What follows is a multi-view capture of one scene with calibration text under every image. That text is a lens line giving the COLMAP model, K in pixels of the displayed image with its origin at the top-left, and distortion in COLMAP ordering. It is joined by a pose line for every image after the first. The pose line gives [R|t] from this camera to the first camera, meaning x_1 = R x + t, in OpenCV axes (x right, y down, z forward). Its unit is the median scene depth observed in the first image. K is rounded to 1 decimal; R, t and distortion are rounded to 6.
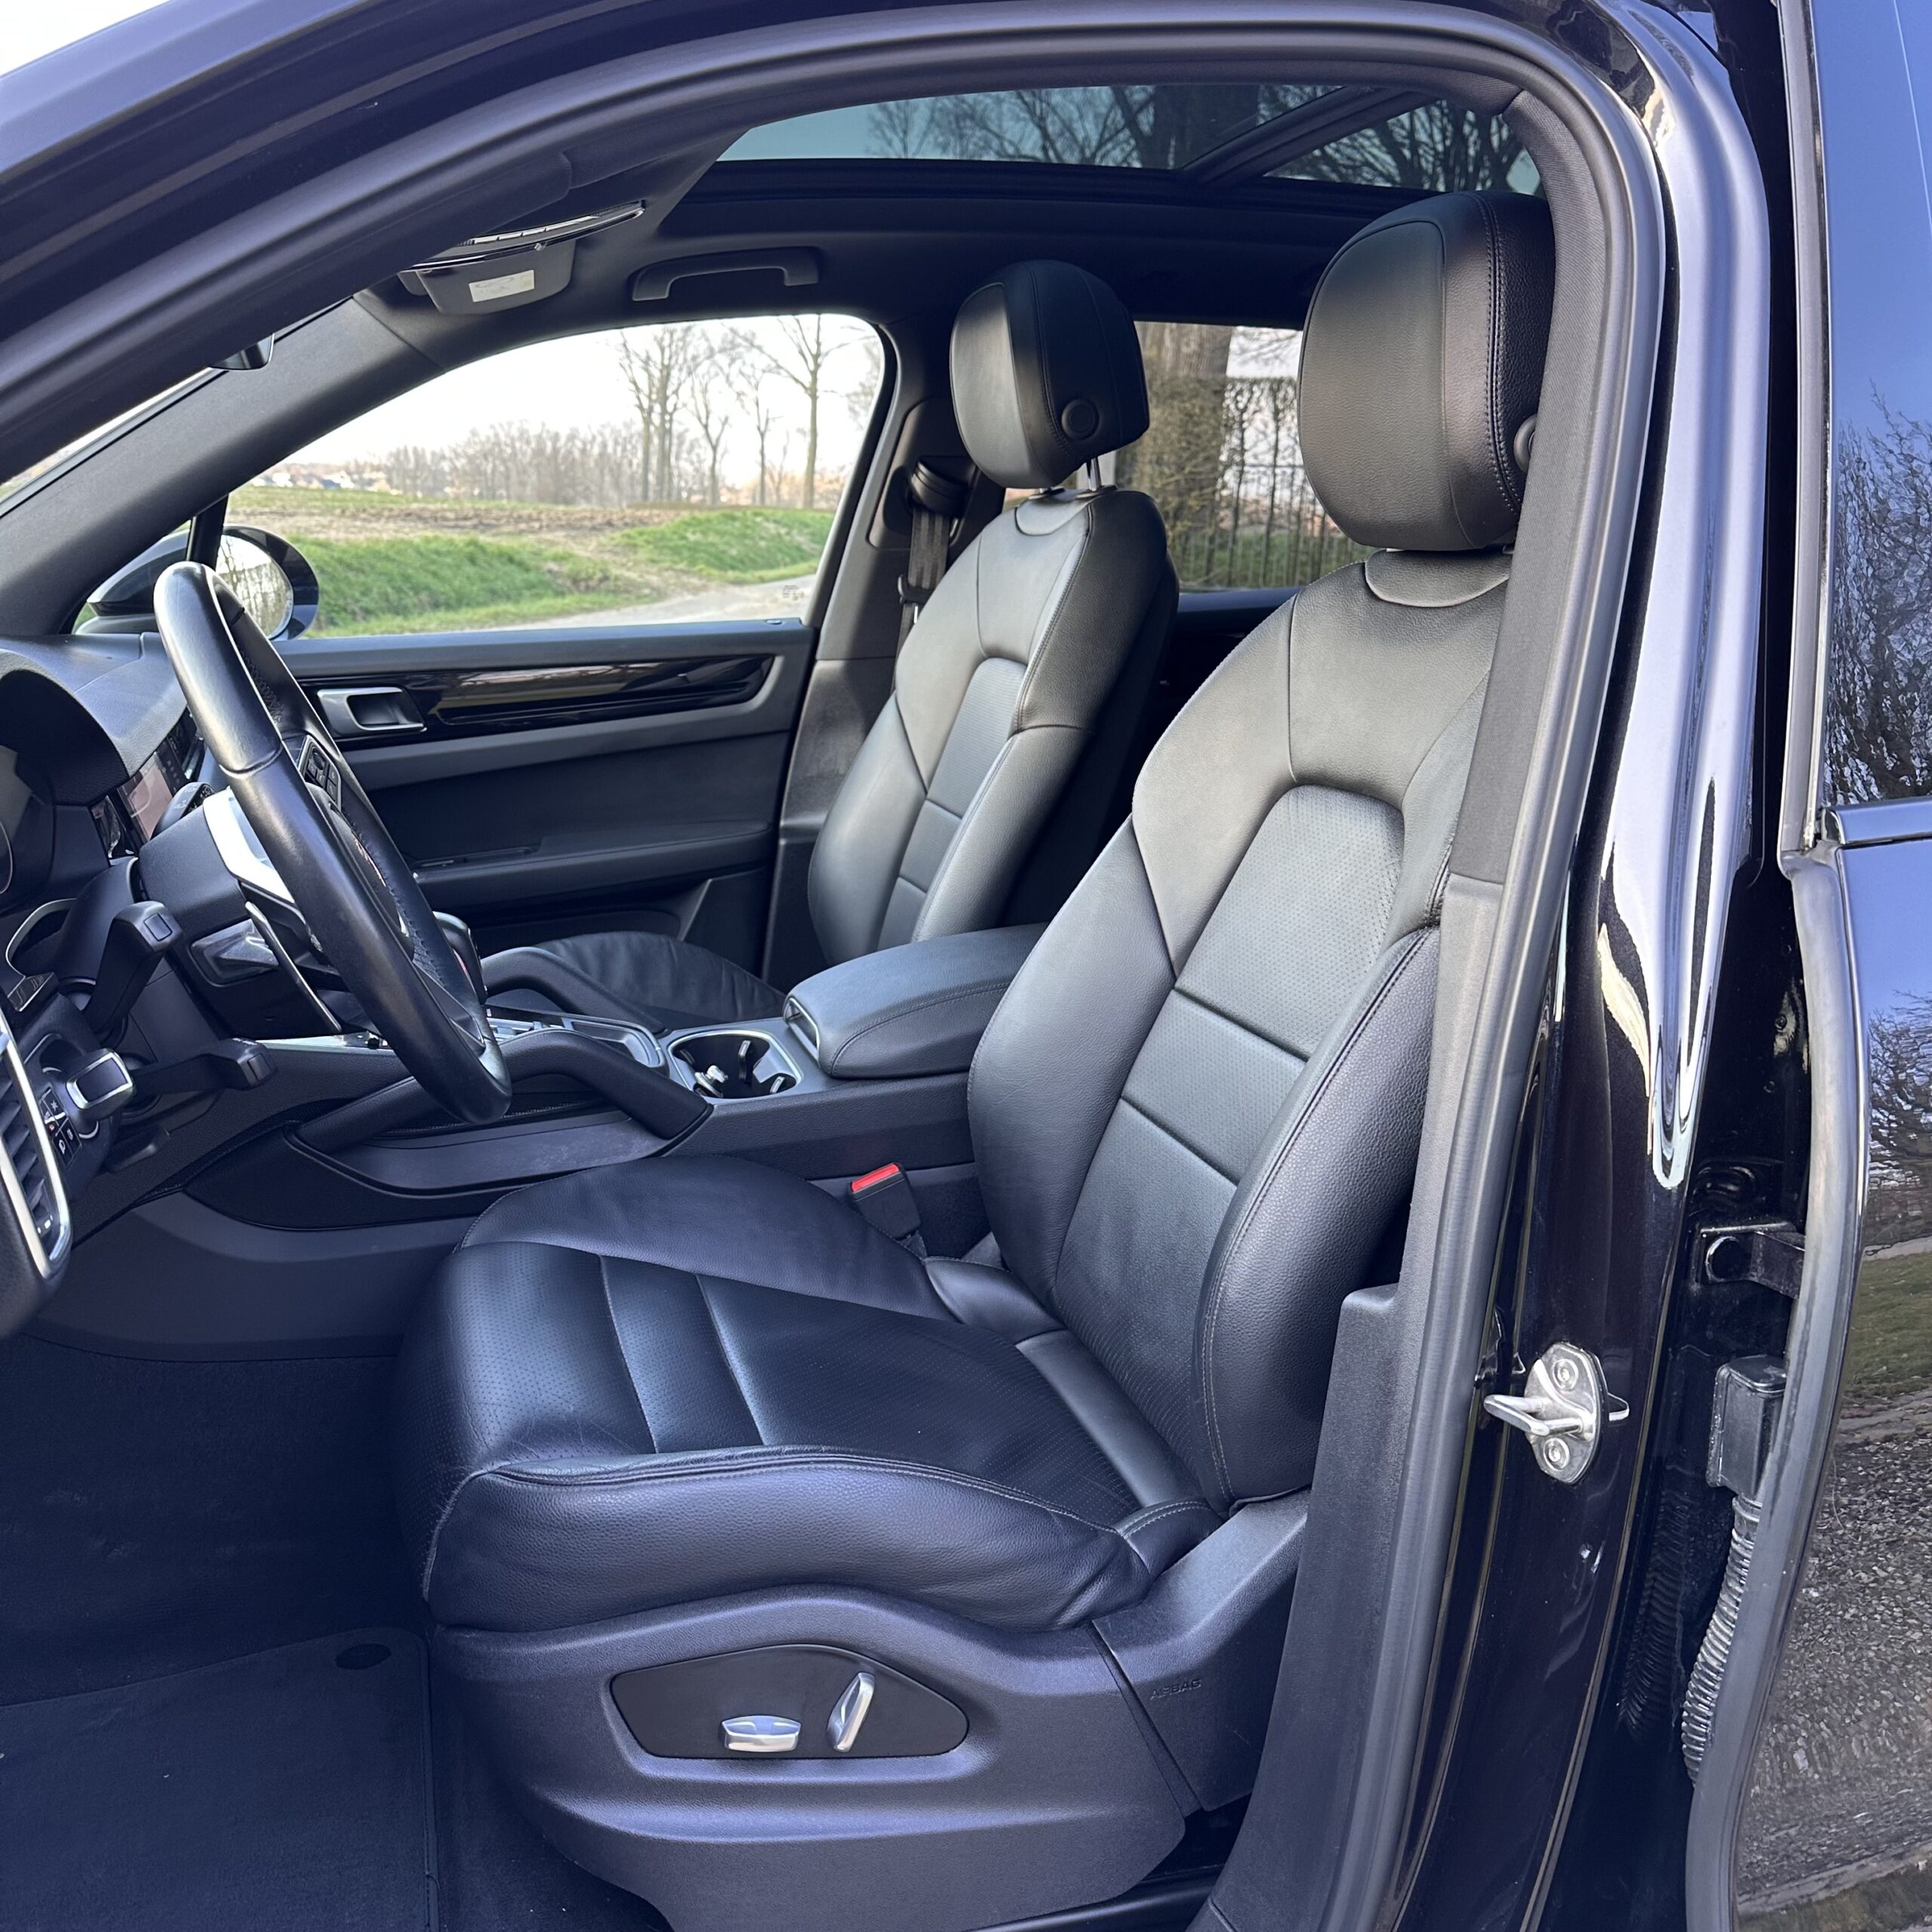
lens RADIAL K [[1955.7, 0, 987.4], [0, 1955.7, 965.5], [0, 0, 1]] dist [0.156951, -0.197542]
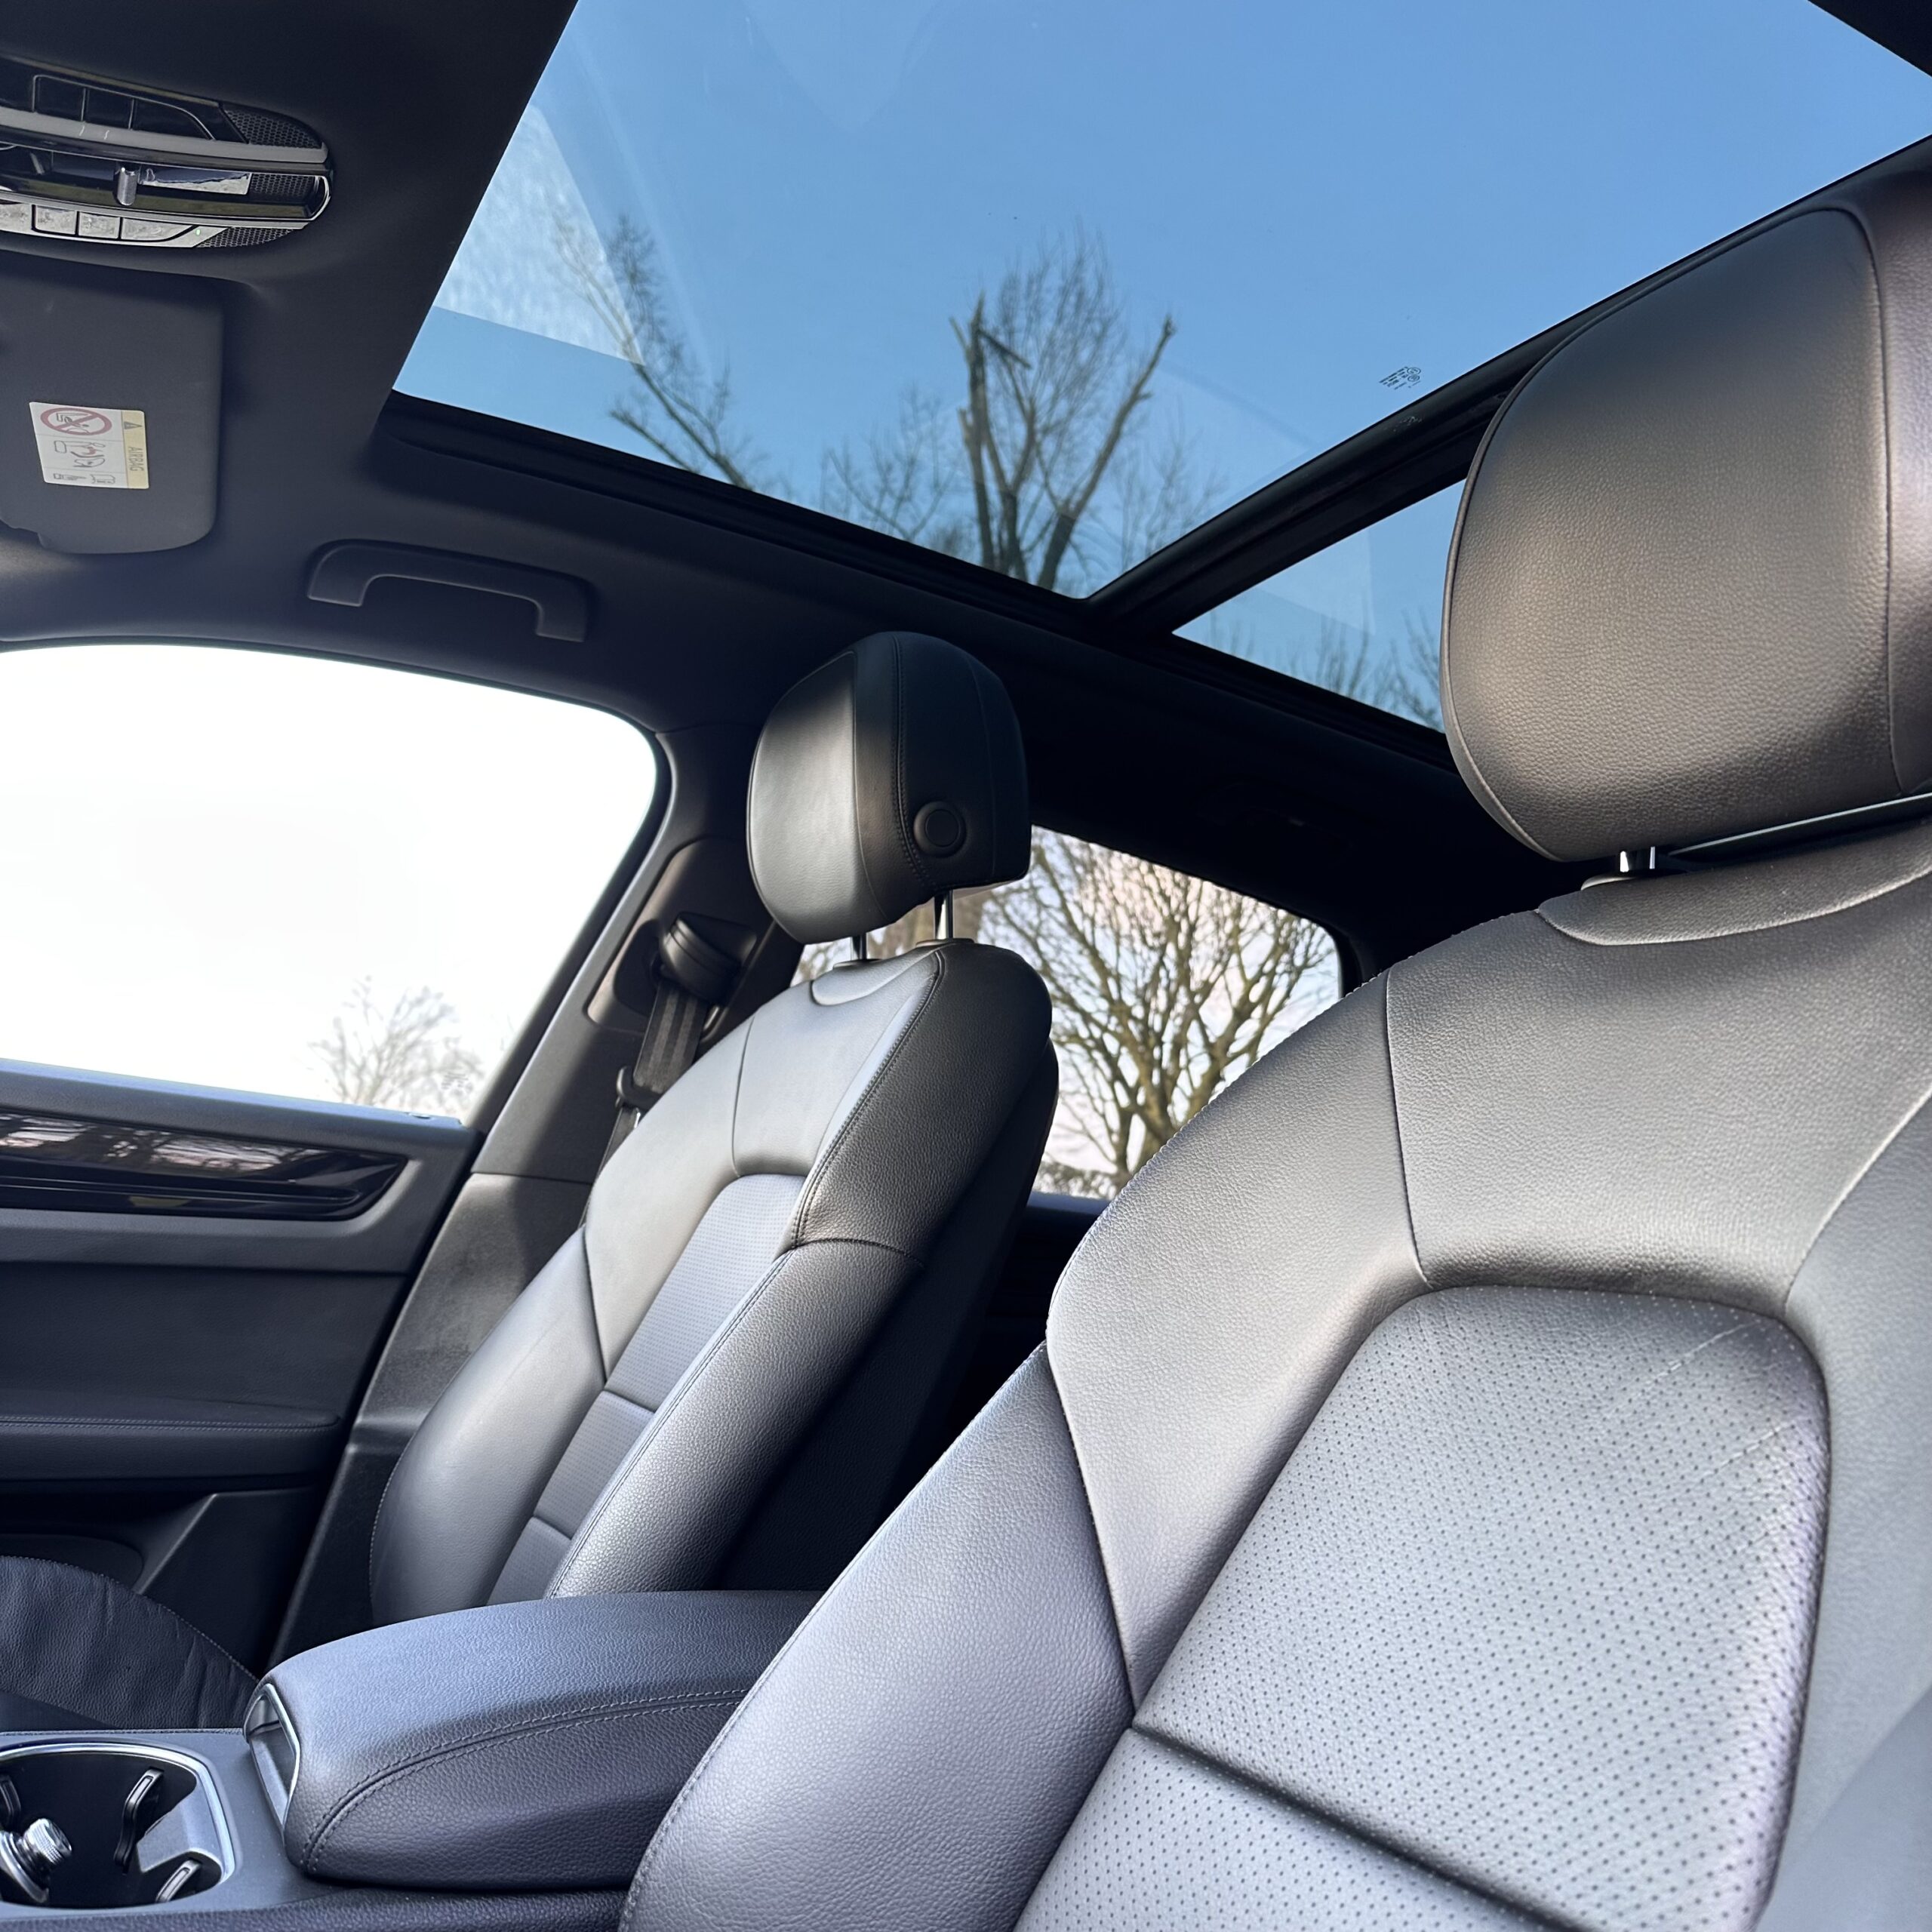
lens RADIAL K [[1955.7, 0, 987.4], [0, 1955.7, 965.5], [0, 0, 1]] dist [0.156951, -0.197542]
pose [[0.977291, 0.166012, 0.131691, -0.017071], [-0.104204, 0.917646, -0.383492, 0.019850], [-0.184510, 0.361061, 0.914107, 0.352901]]
